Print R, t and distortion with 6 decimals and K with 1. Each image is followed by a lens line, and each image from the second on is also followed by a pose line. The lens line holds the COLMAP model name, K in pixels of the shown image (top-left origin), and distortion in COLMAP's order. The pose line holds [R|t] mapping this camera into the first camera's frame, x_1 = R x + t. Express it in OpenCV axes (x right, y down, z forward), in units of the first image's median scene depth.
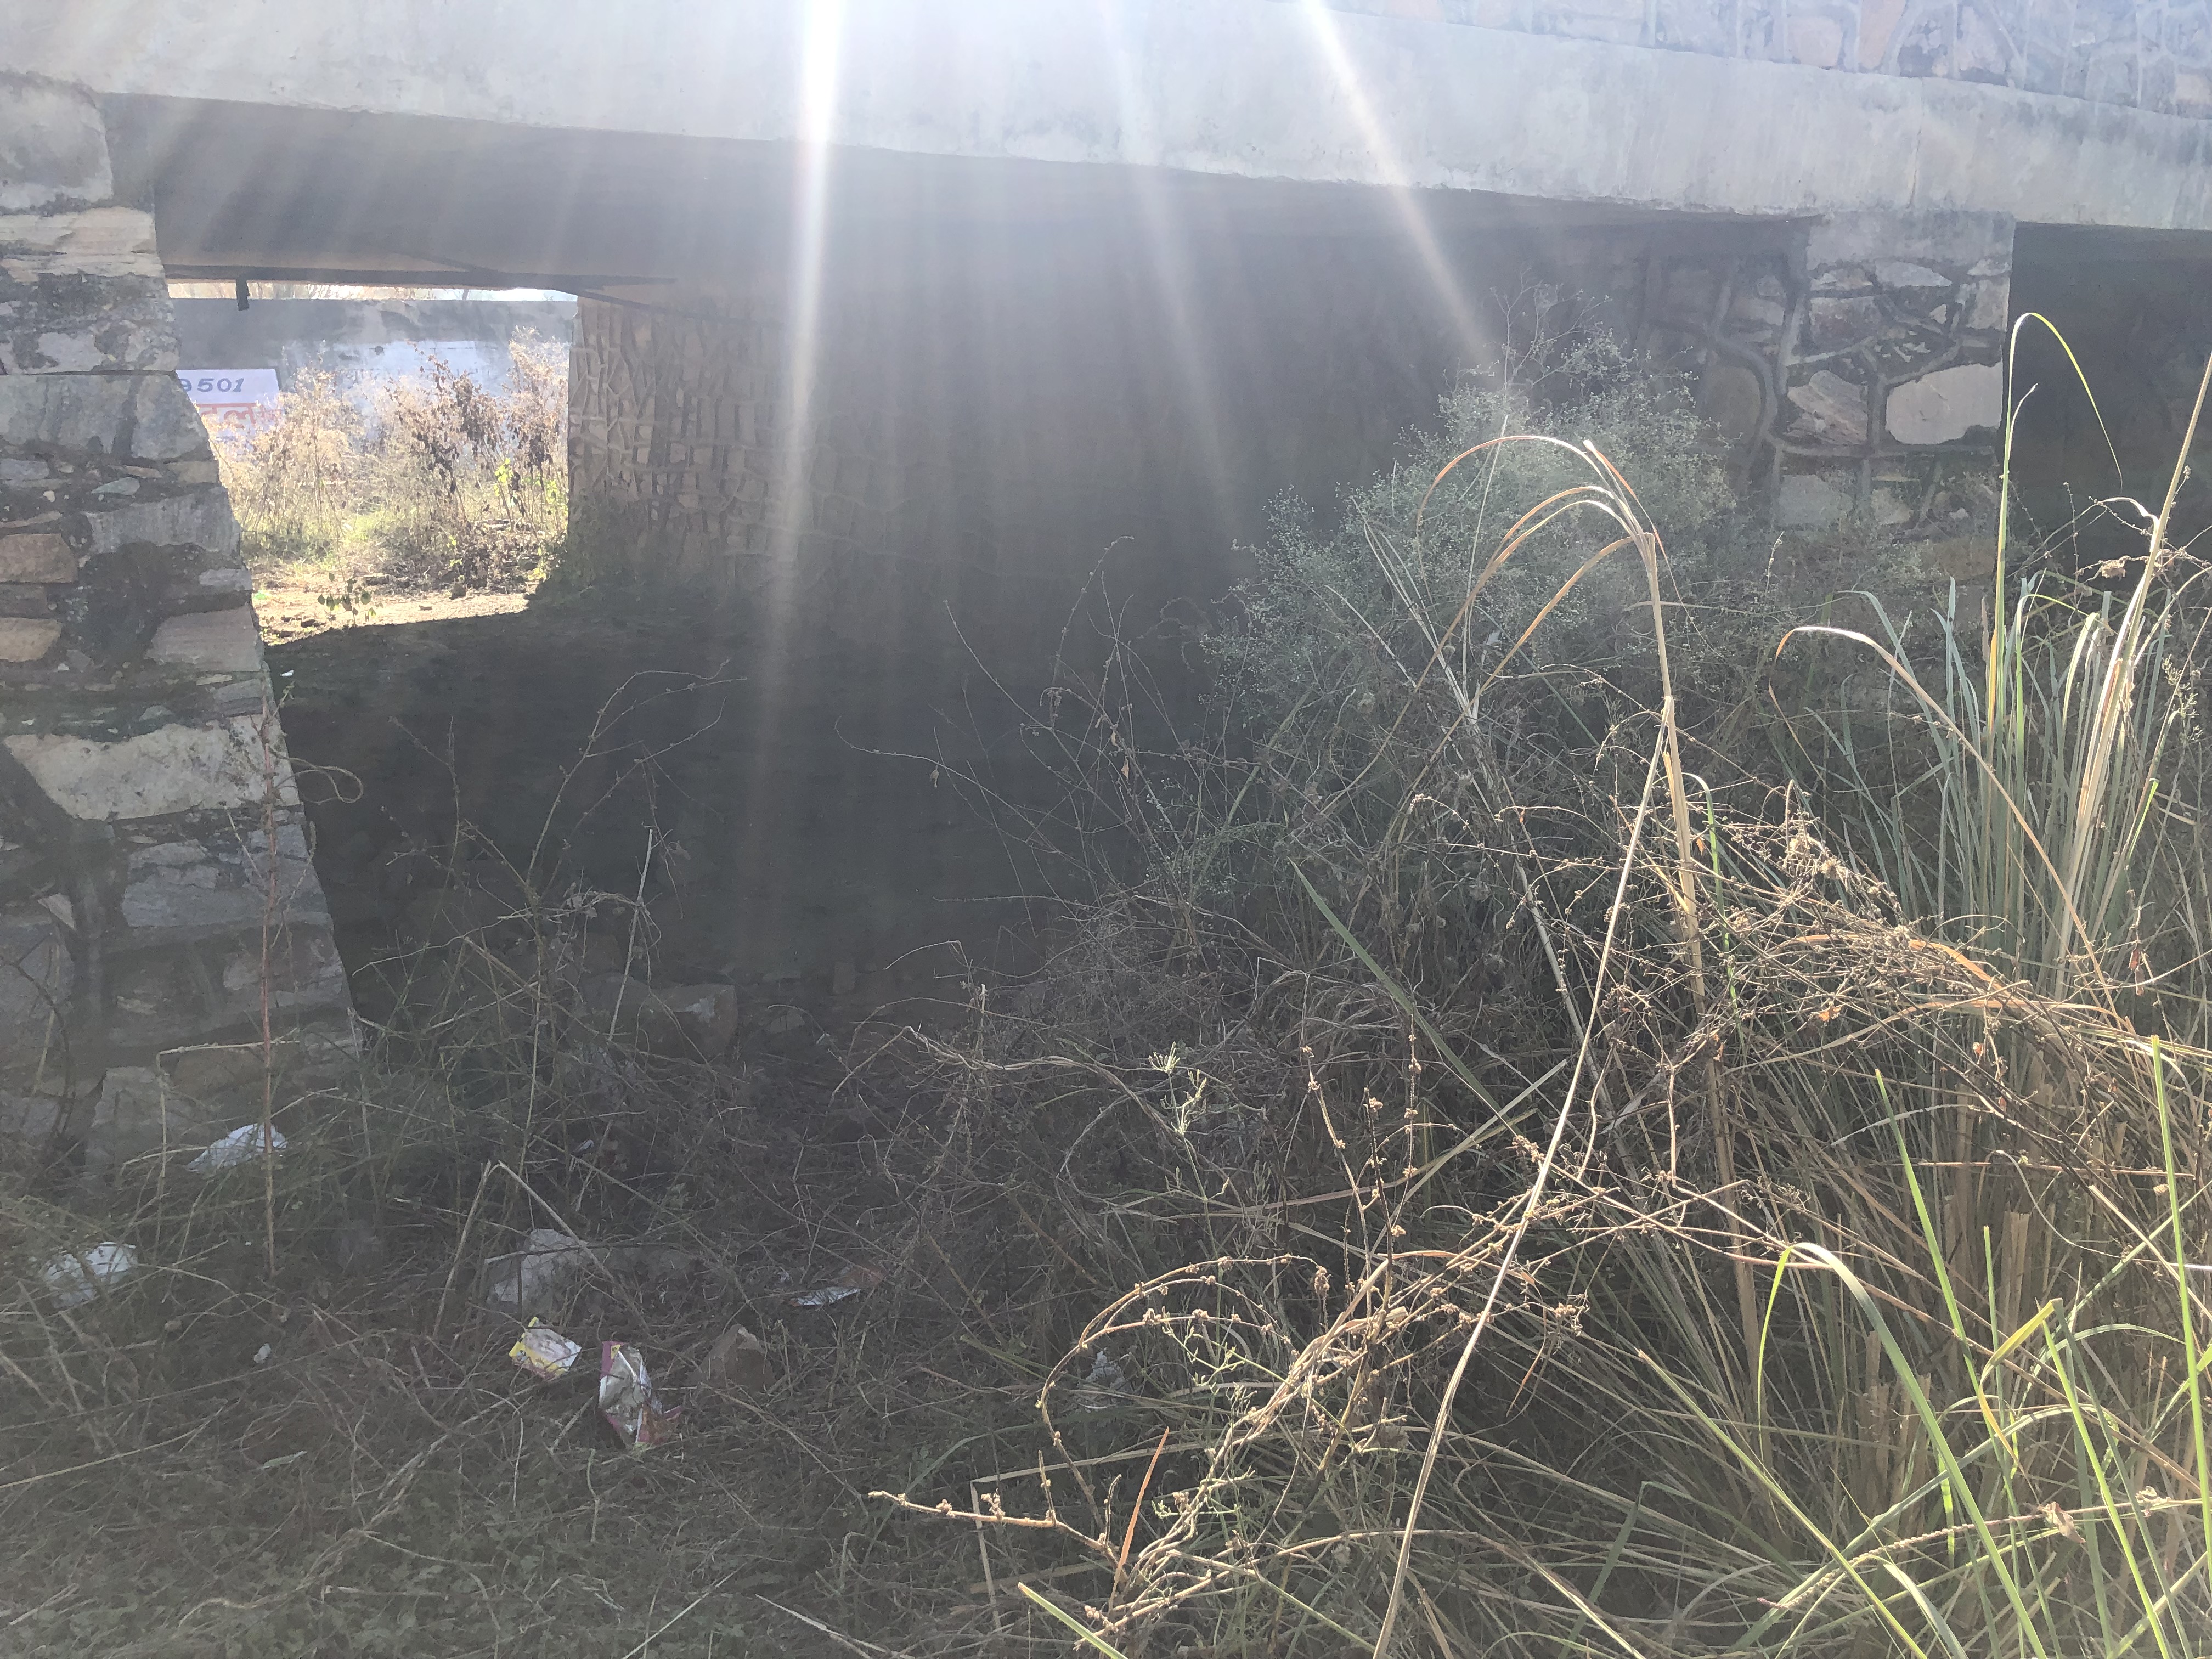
lens RADIAL K [[1904.8, 0, 1040.0], [0, 1904.8, 857.8], [0, 0, 1]] dist [0.019188, -0.010860]
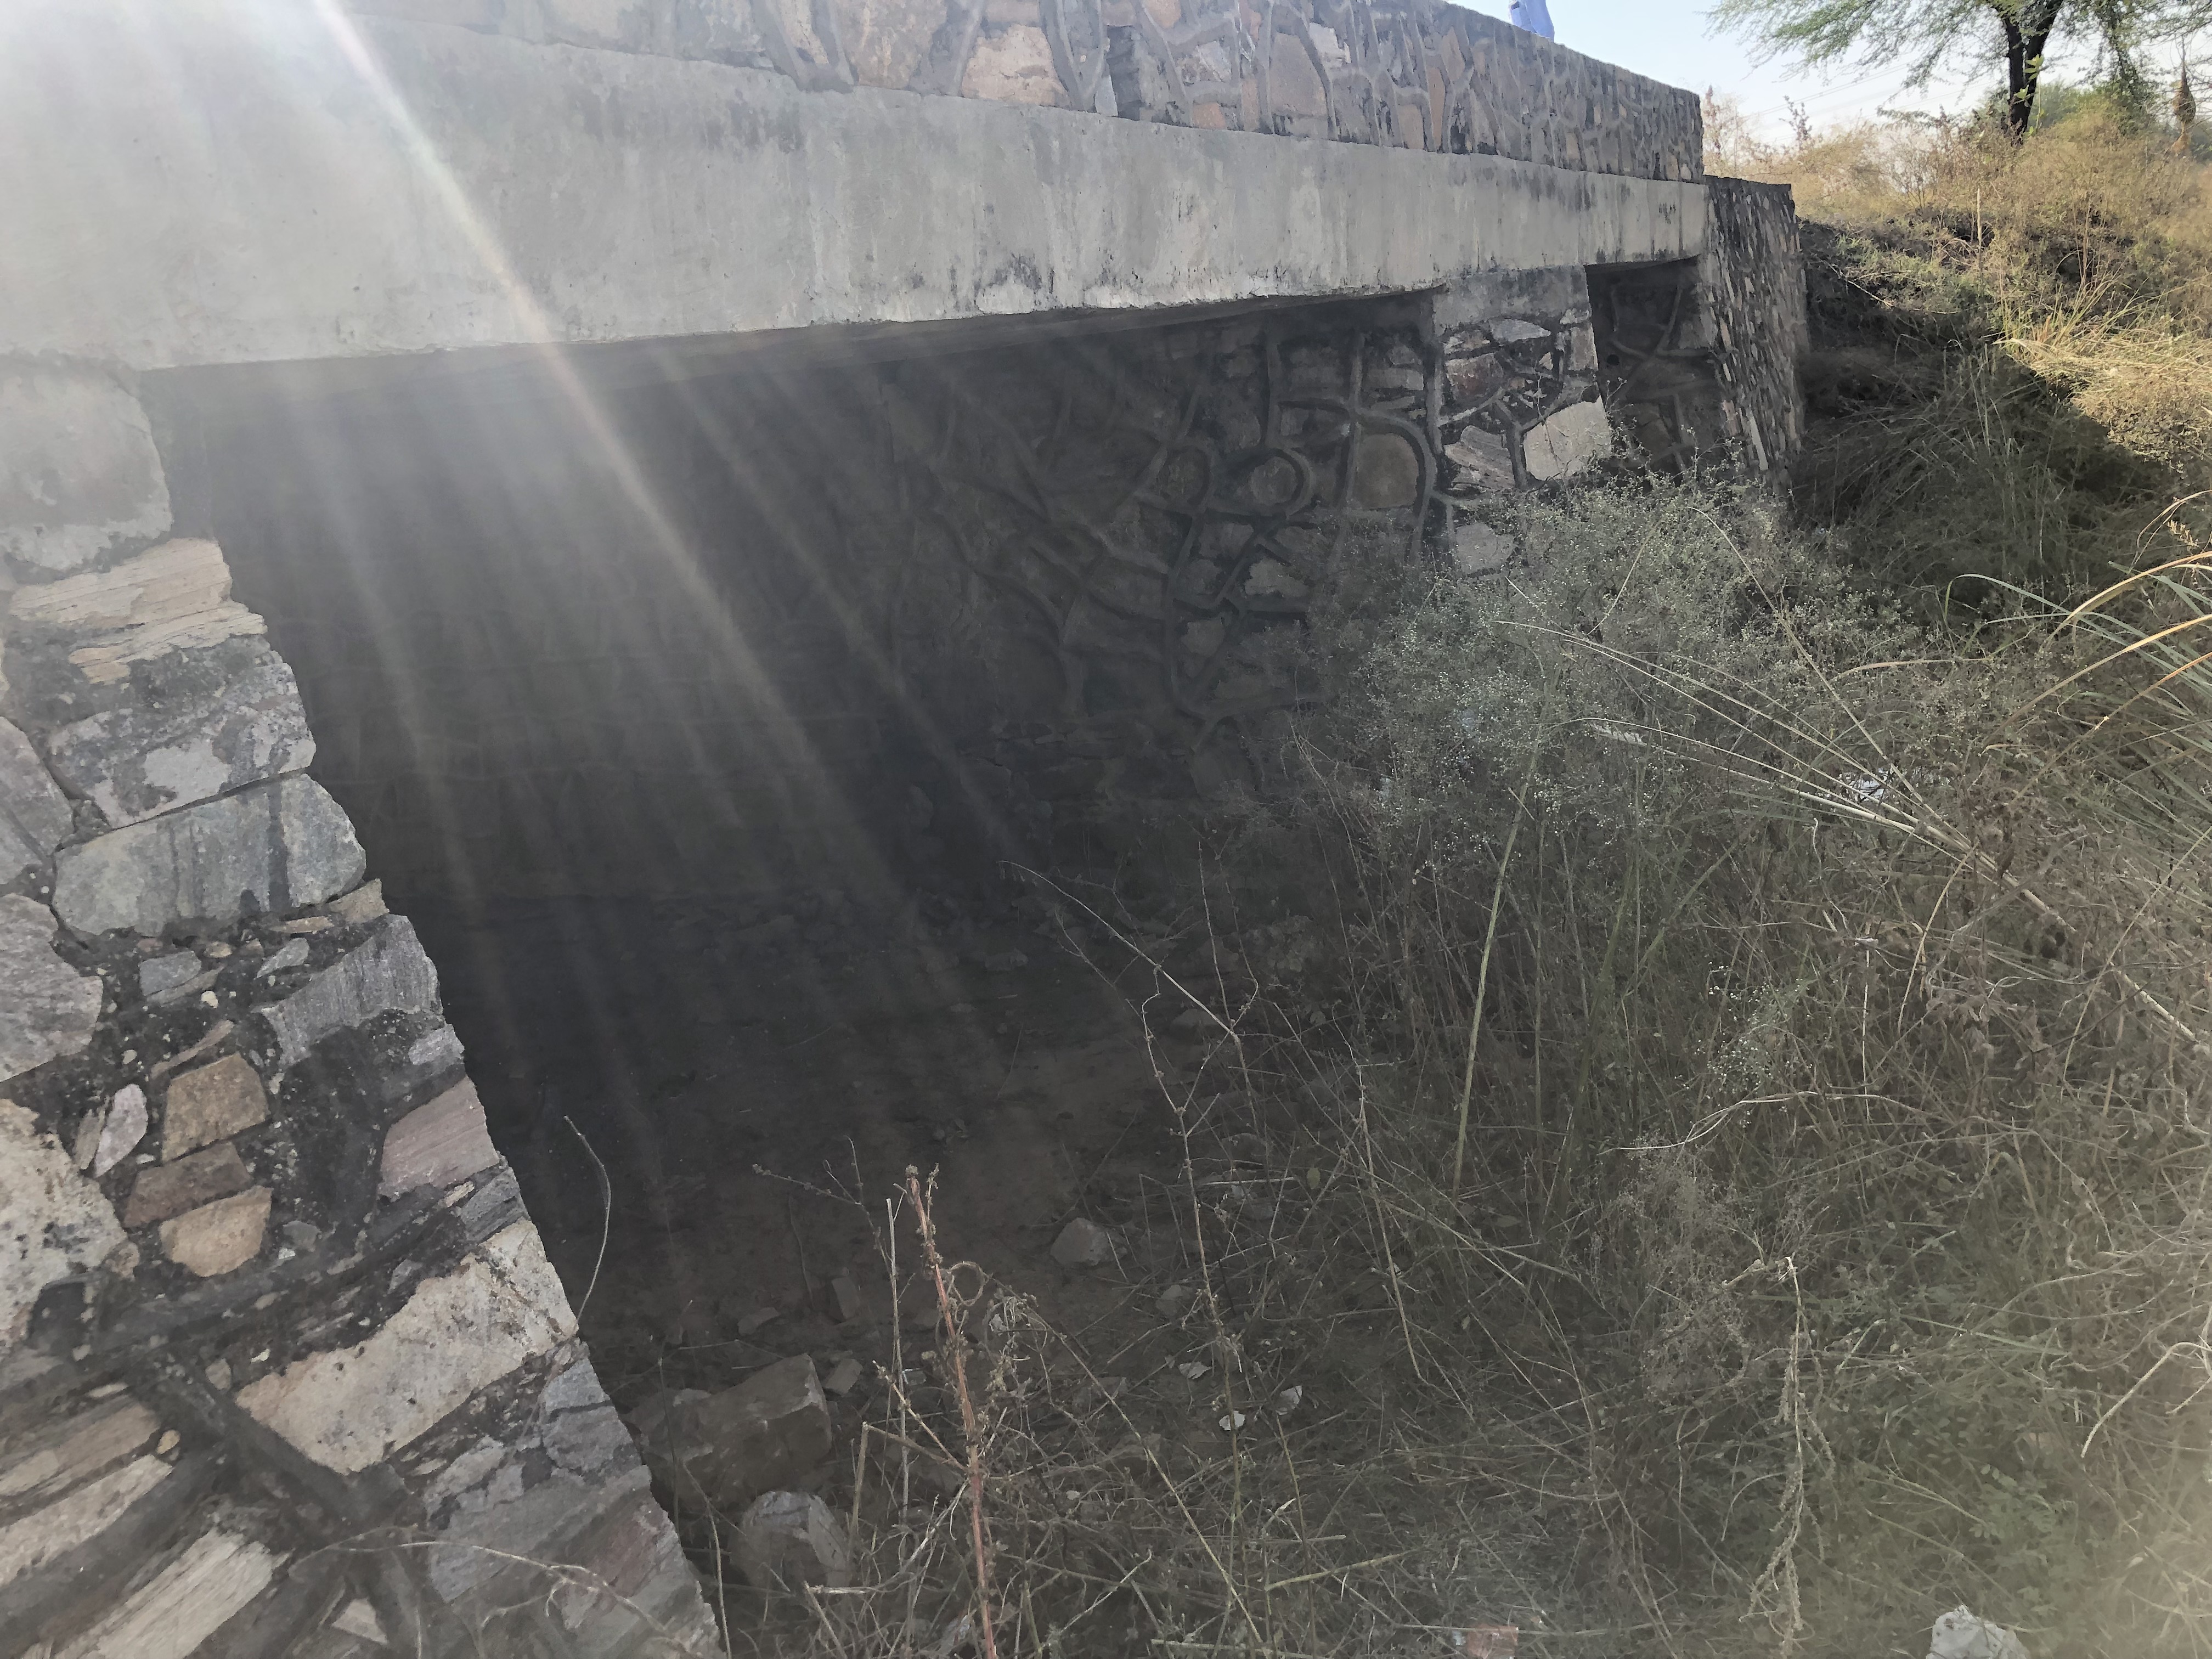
lens RADIAL K [[1904.8, 0, 1121.5], [0, 1904.8, 839.5], [0, 0, 1]] dist [0.019188, -0.010860]
pose [[0.863436, -0.231502, 0.448201, -0.502762], [0.254782, 0.966960, 0.008625, -0.160762], [-0.435389, 0.106747, 0.893891, 0.284710]]
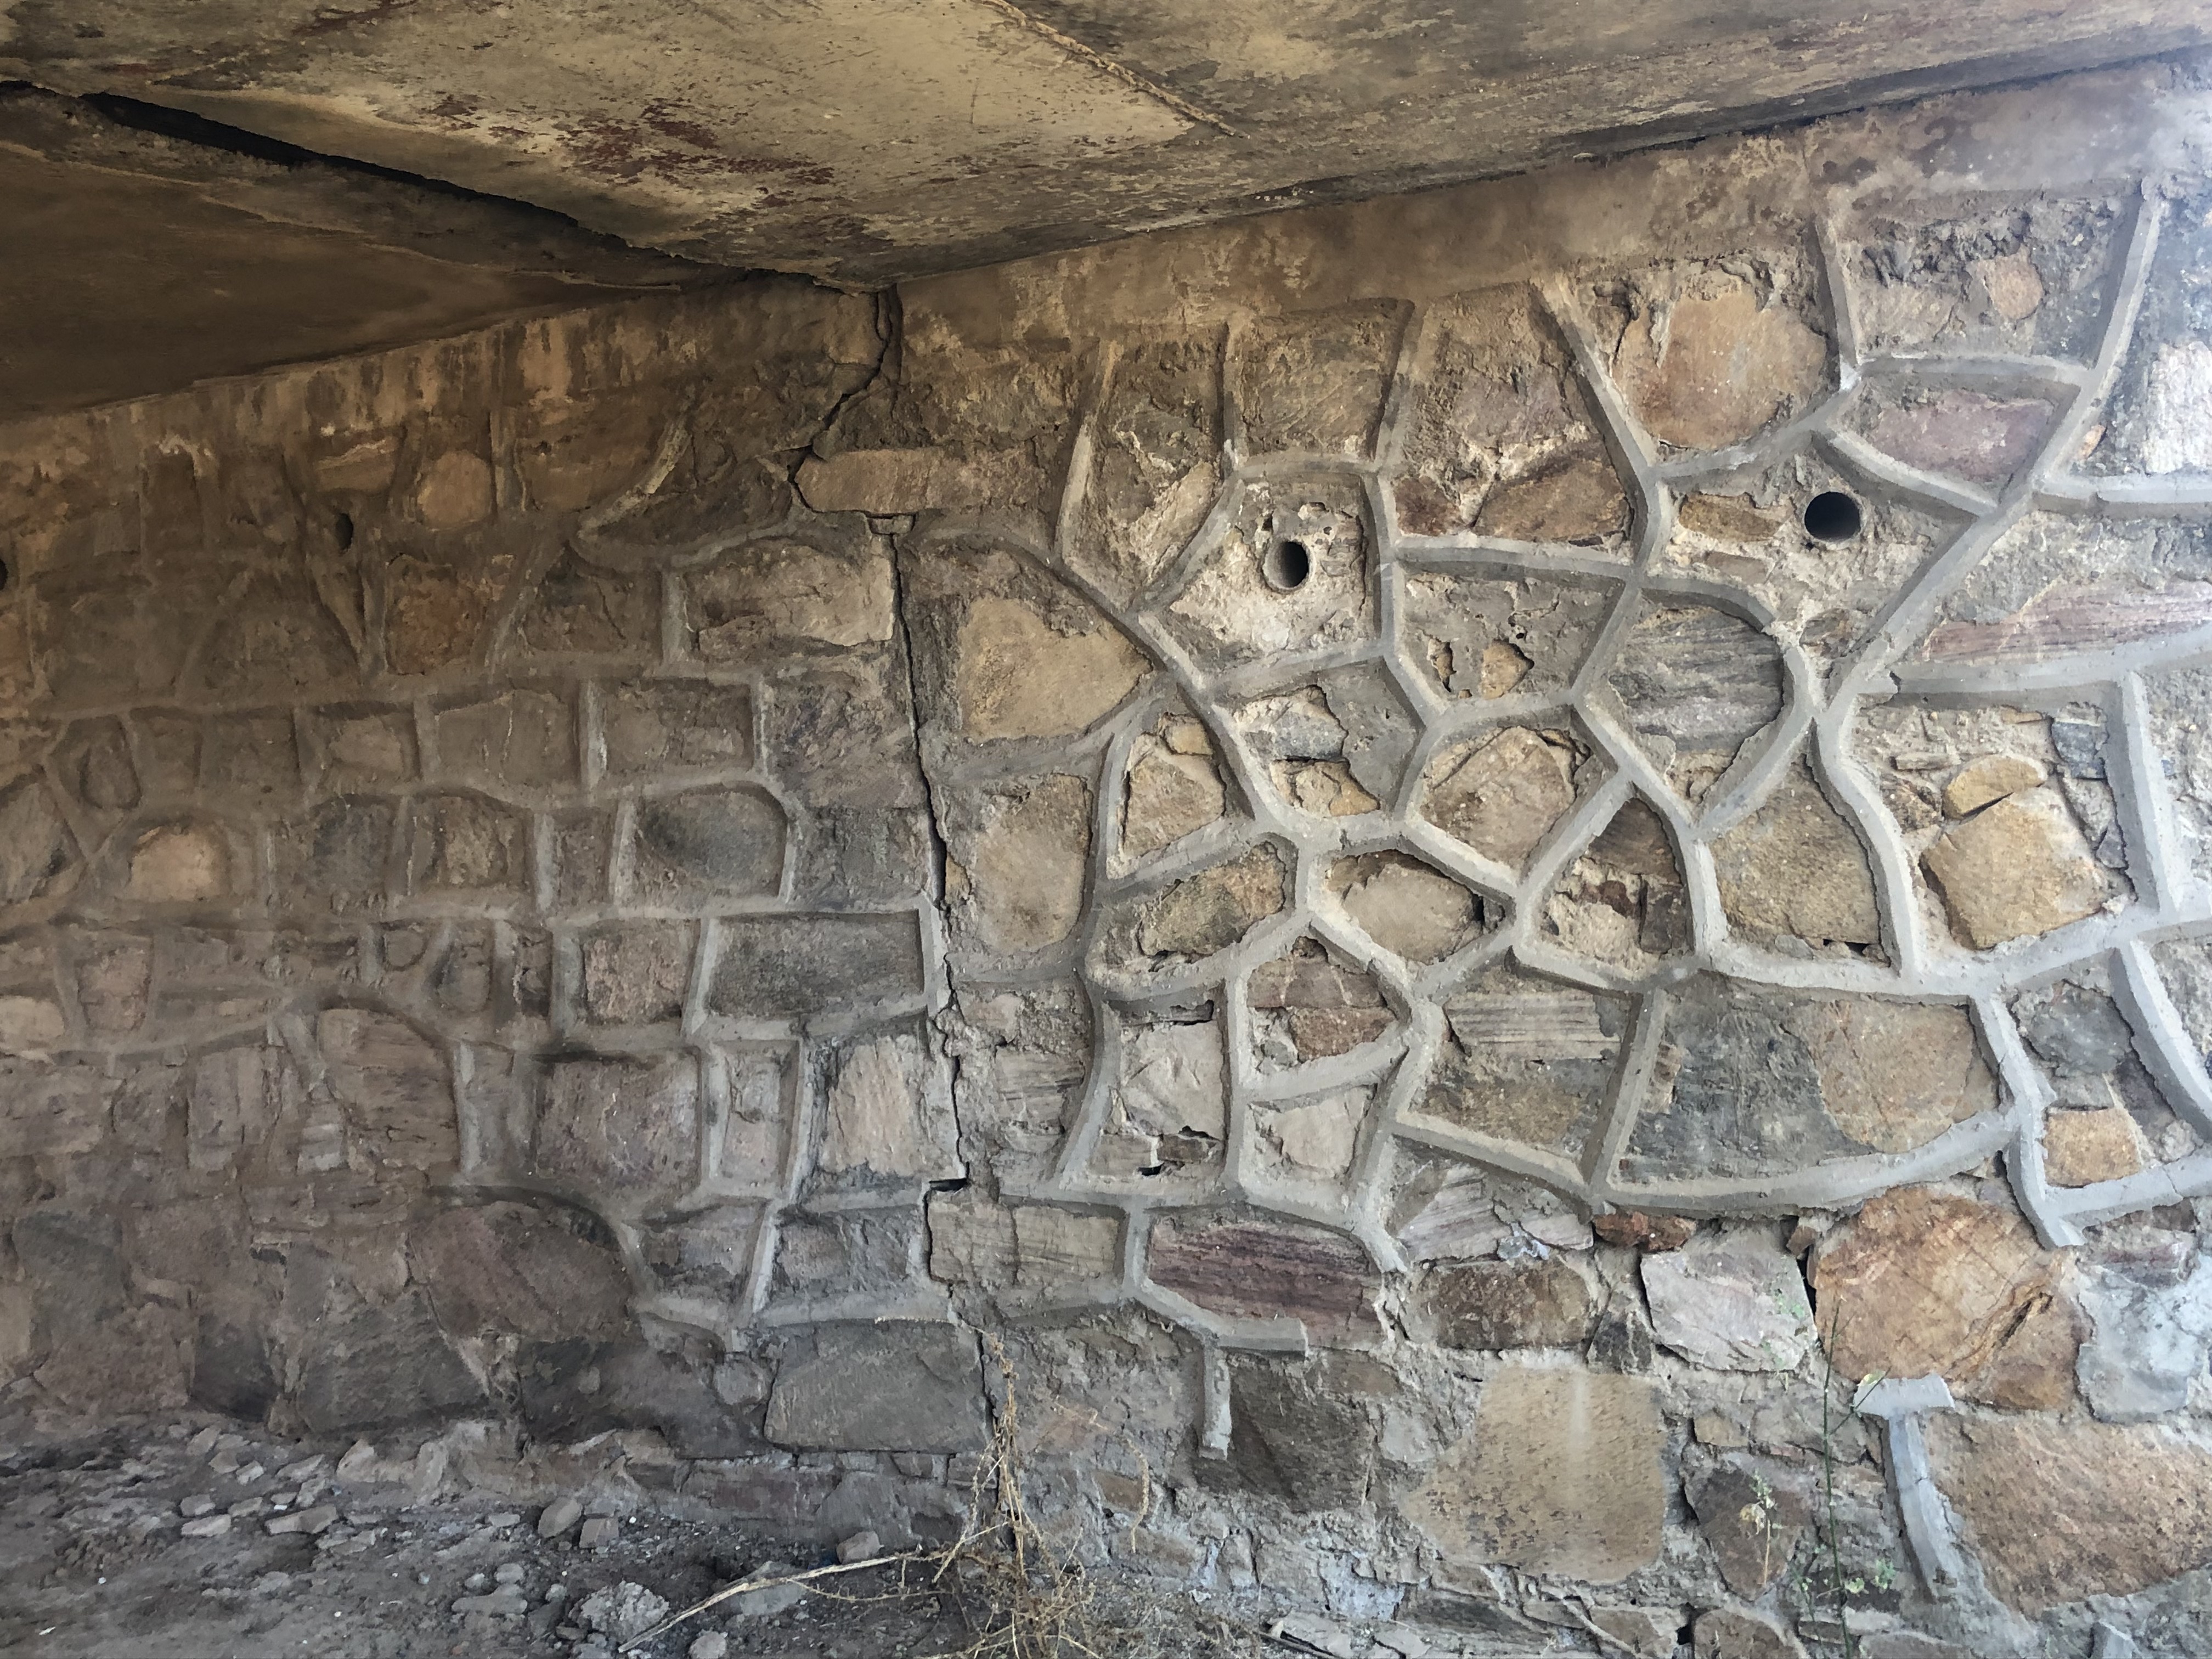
lens RADIAL K [[2280.4, 0, 1165.2], [0, 2280.4, 842.6], [0, 0, 1]] dist [0.008887, 0.000000]
pose [[0.855867, -0.083055, 0.510484, 1.248571], [0.198861, 0.963991, -0.176566, -0.497112], [-0.477438, 0.252633, 0.841564, 2.218573]]
